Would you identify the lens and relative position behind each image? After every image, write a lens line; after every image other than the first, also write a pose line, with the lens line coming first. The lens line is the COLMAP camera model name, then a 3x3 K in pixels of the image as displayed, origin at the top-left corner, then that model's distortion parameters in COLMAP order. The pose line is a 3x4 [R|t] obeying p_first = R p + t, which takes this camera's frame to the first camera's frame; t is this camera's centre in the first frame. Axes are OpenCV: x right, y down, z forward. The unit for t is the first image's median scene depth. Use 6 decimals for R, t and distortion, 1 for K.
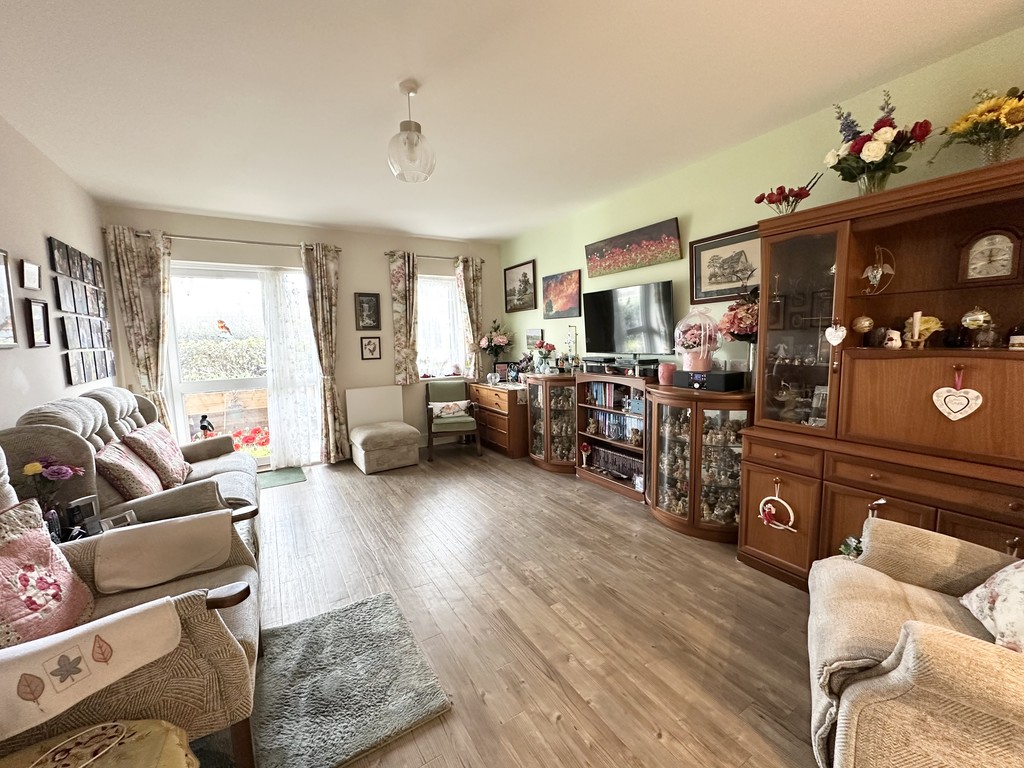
lens RADIAL K [[409.4, 0, 512.0], [0, 409.4, 384.0], [0, 0, 1]] dist [-0.000616, -0.000067]
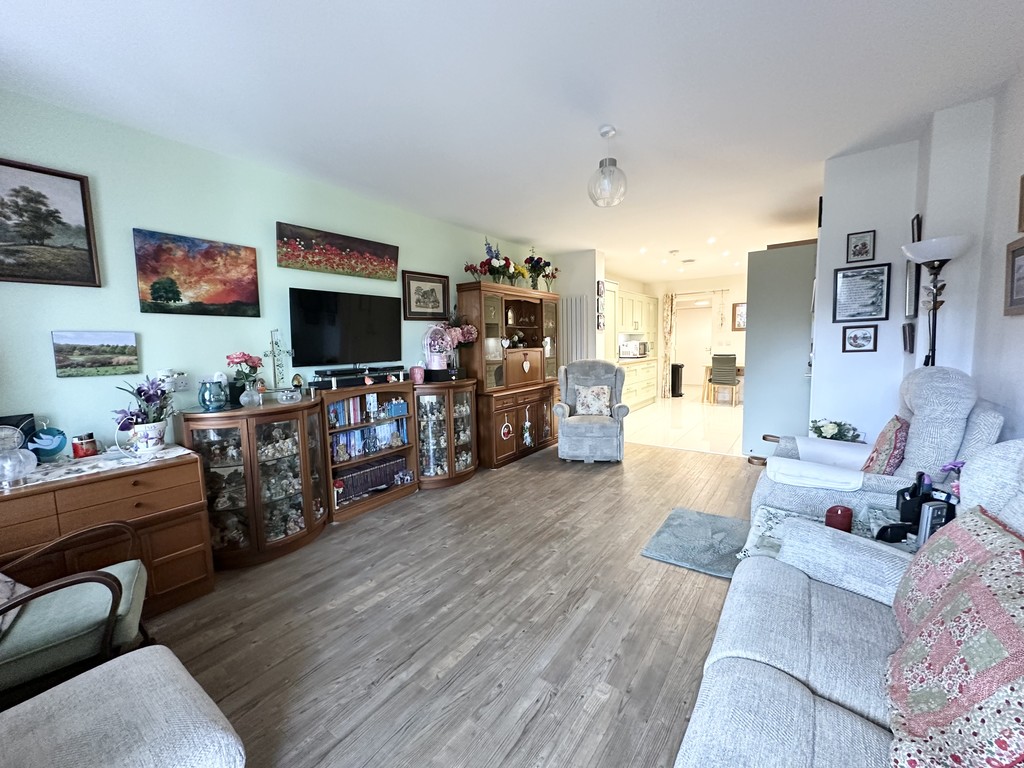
lens RADIAL K [[409.4, 0, 512.0], [0, 409.4, 384.0], [0, 0, 1]] dist [-0.000616, -0.000067]
pose [[-0.383359, -0.061131, 0.921574, -0.756188], [0.136256, 0.983146, 0.121895, -0.096745], [-0.913493, 0.172300, -0.368568, 1.057849]]
